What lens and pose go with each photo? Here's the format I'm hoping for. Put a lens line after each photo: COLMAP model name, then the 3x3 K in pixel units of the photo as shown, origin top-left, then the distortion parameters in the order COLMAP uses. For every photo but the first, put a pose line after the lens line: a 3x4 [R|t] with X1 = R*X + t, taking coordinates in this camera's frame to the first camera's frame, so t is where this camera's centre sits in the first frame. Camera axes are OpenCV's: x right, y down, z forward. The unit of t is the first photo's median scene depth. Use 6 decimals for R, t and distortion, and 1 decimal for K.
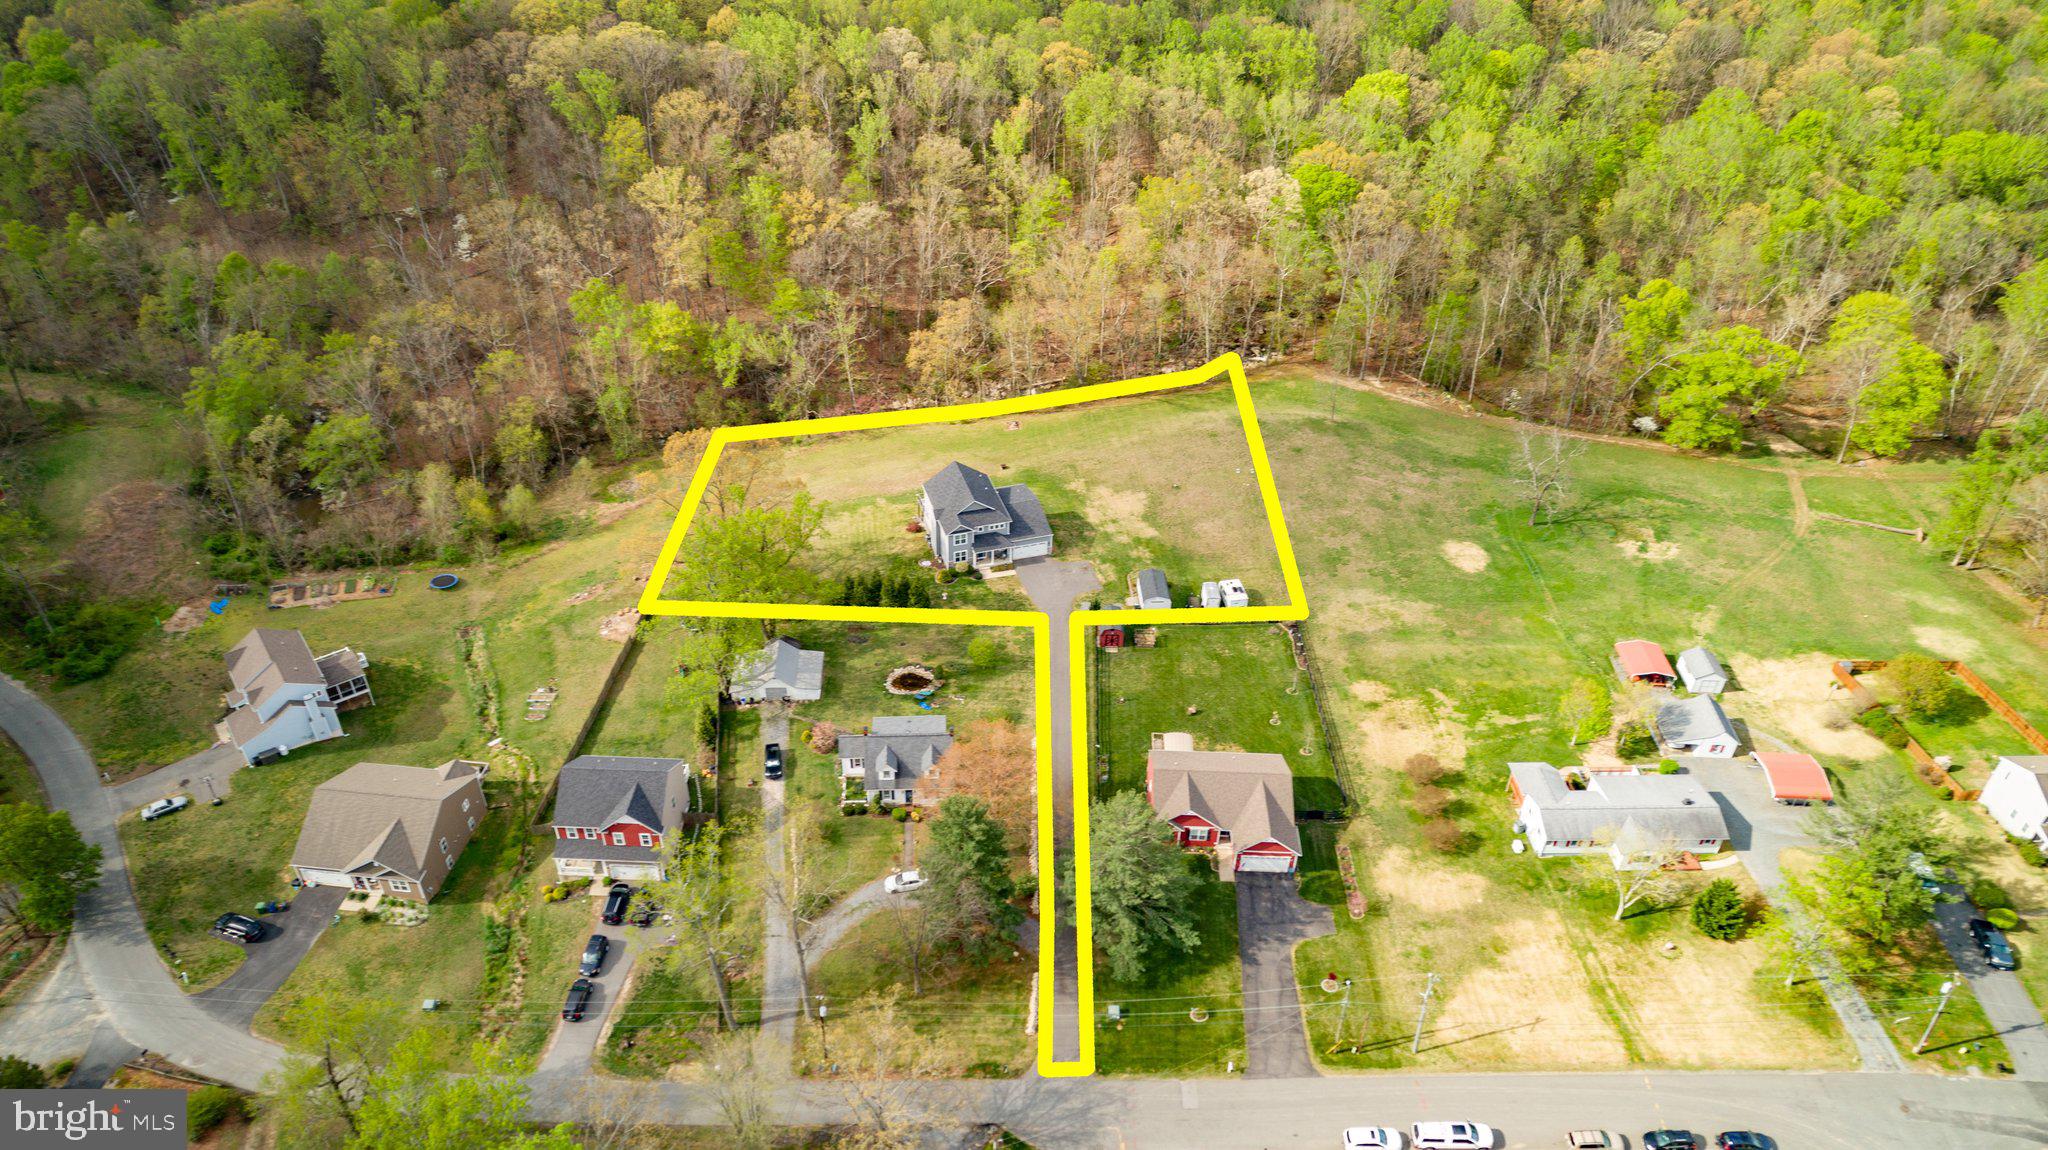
lens RADIAL K [[1378.2, 0, 1020.7], [0, 1378.2, 578.7], [0, 0, 1]] dist [-0.011700, 0.010276]
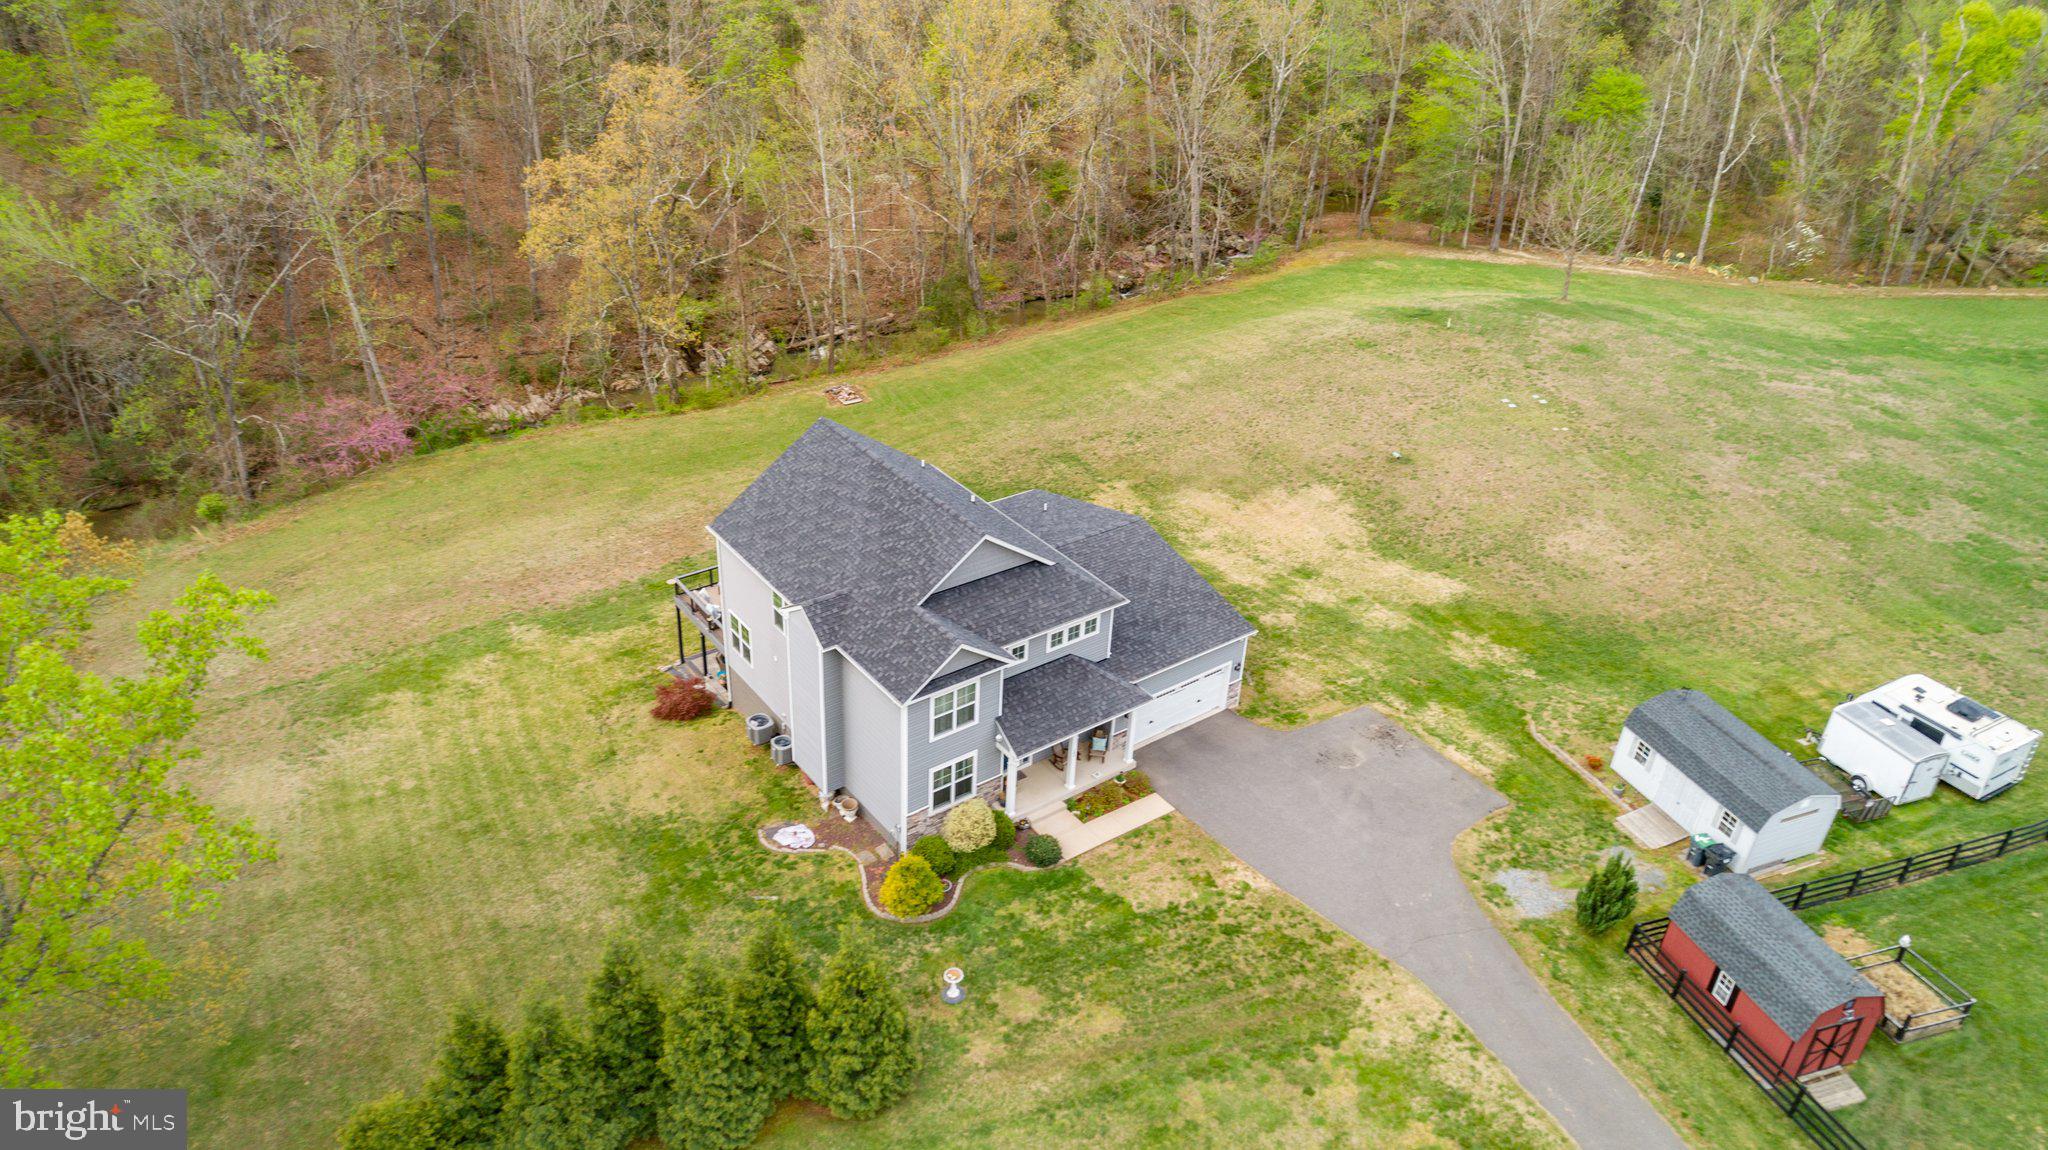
lens RADIAL K [[1378.2, 0, 1020.7], [0, 1378.2, 578.7], [0, 0, 1]] dist [-0.011700, 0.010276]
pose [[0.942513, -0.149024, 0.299101, -0.093238], [0.178292, 0.981272, -0.072917, -0.029560], [-0.282633, 0.122053, 0.951431, 0.733419]]
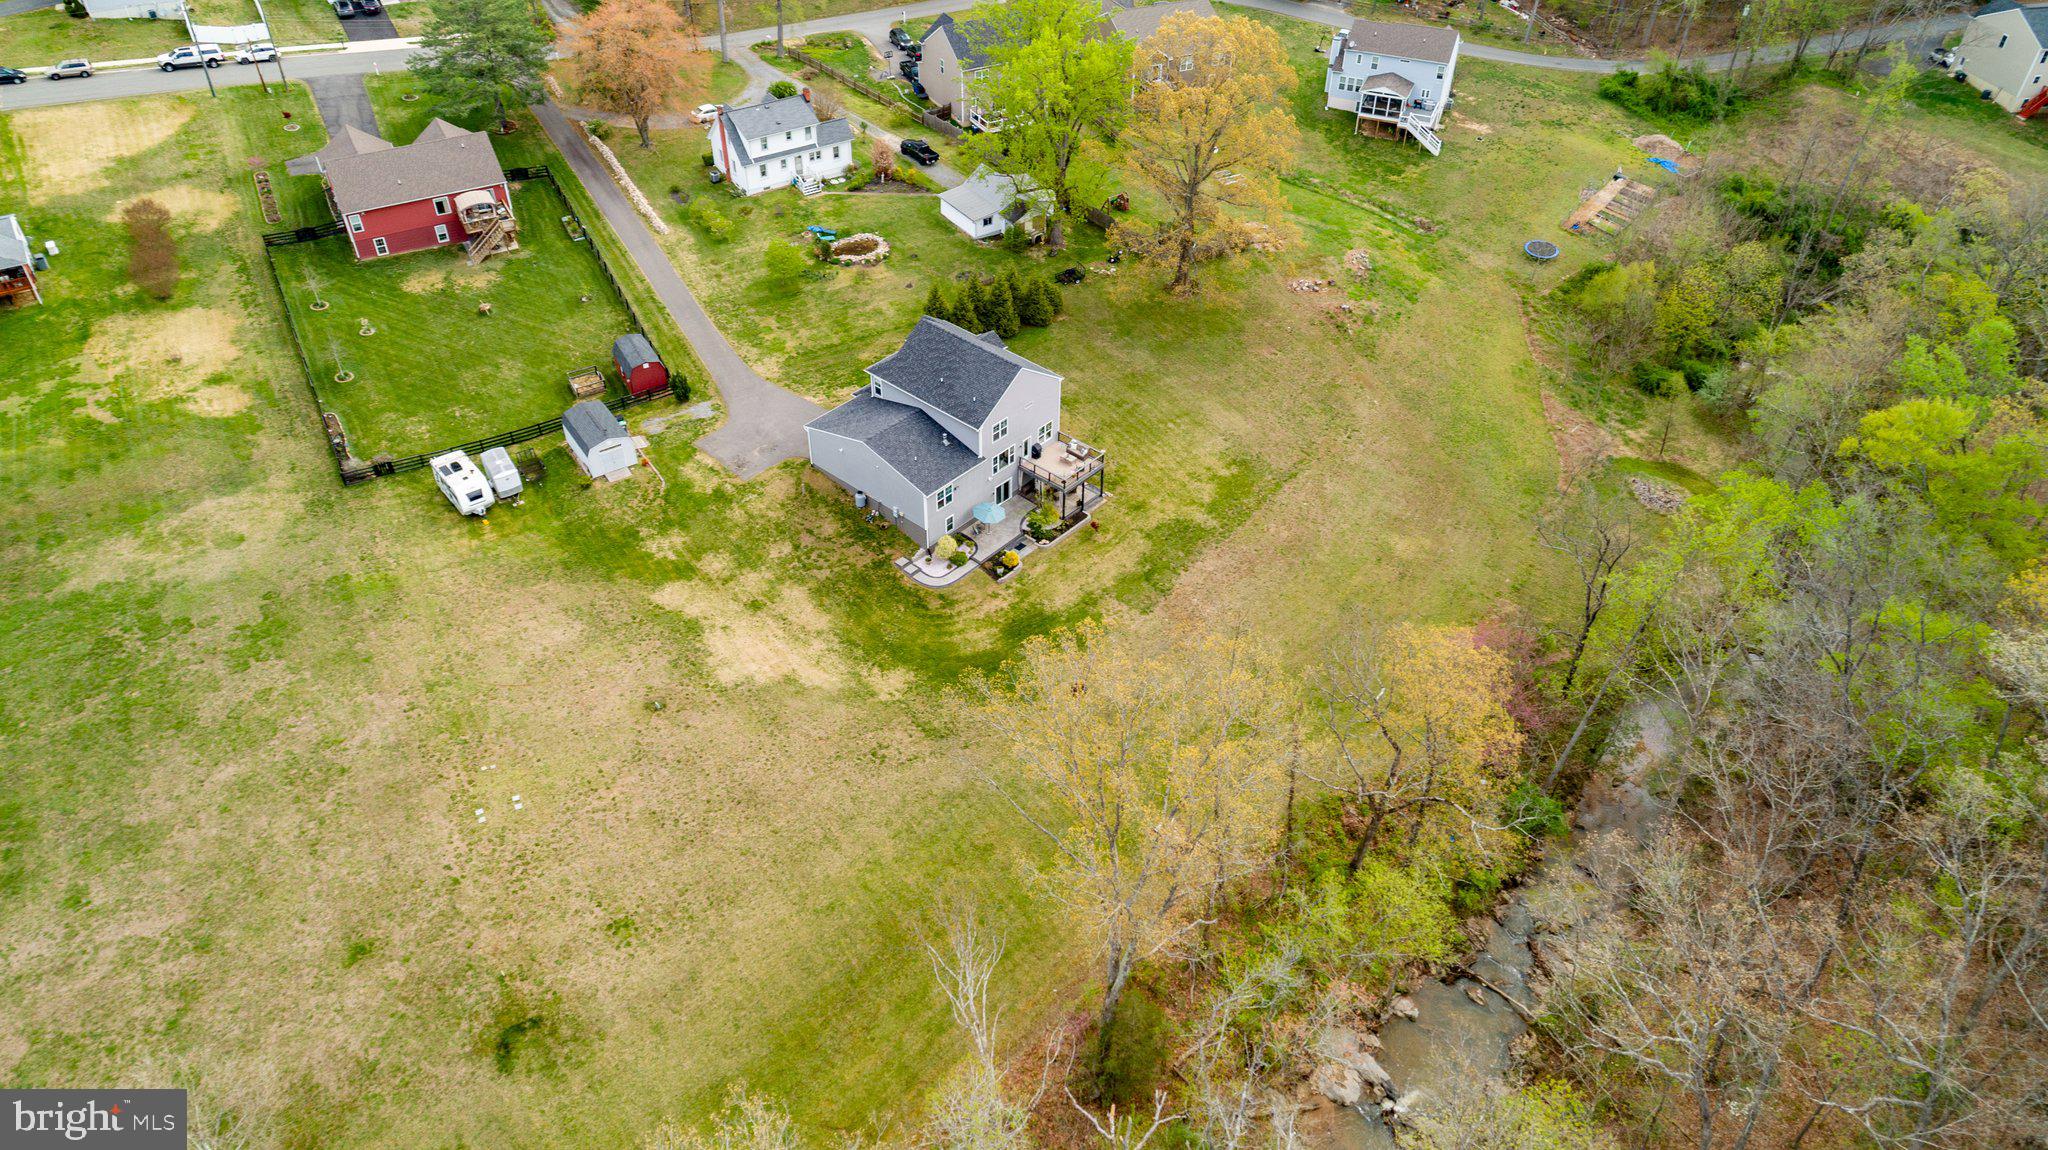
lens RADIAL K [[1378.2, 0, 1020.7], [0, 1378.2, 578.7], [0, 0, 1]] dist [-0.011700, 0.010276]
pose [[-0.859246, 0.313166, -0.404504, 0.184872], [-0.327179, 0.271436, 0.905139, -0.525622], [0.393256, 0.910082, -0.130769, 1.121278]]
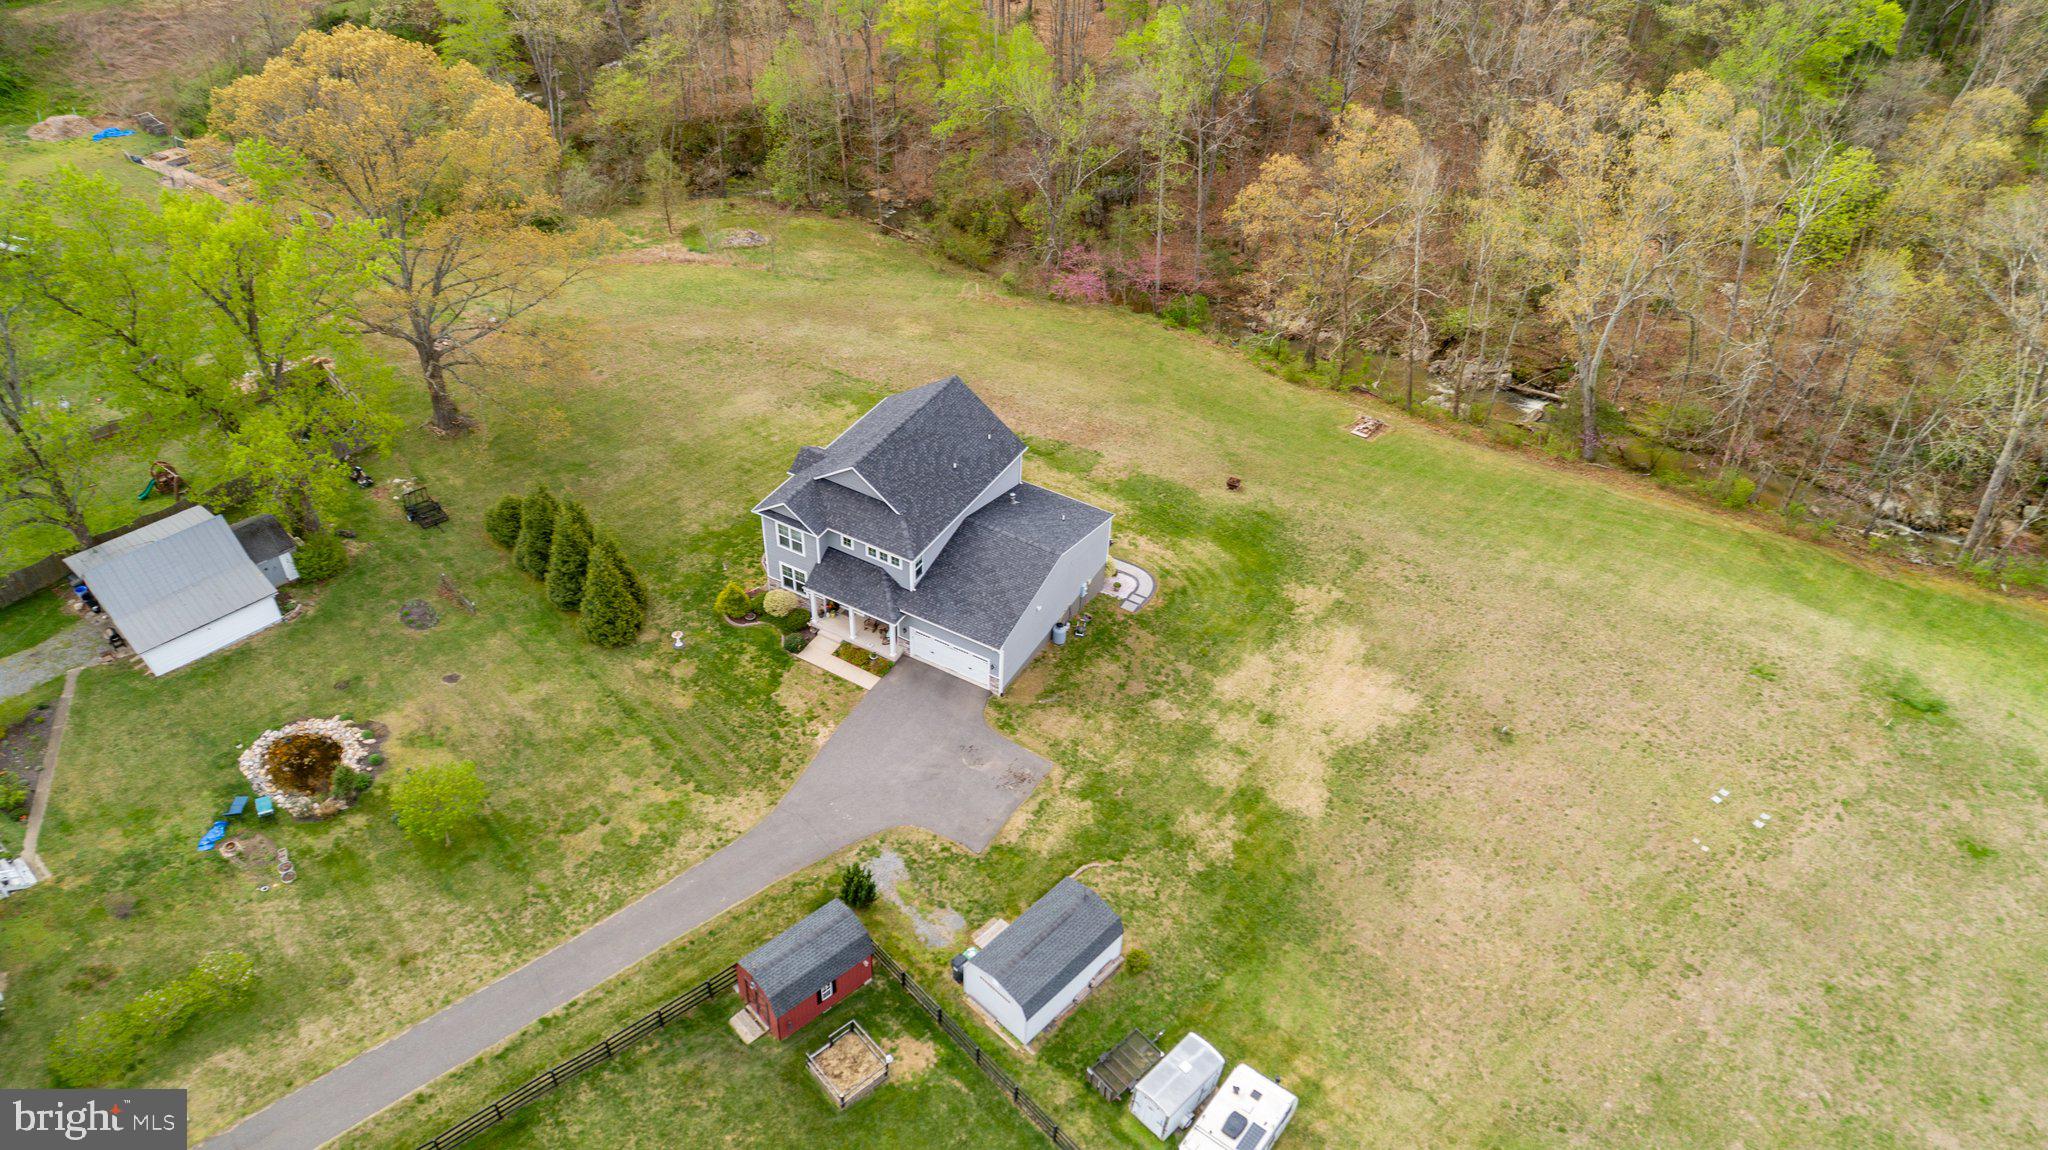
lens RADIAL K [[1378.2, 0, 1020.7], [0, 1378.2, 578.7], [0, 0, 1]] dist [-0.011700, 0.010276]
pose [[0.688702, 0.476608, -0.546382, 0.210822], [-0.457502, 0.870284, 0.182476, -0.114195], [0.562477, 0.124299, 0.817416, 0.675928]]
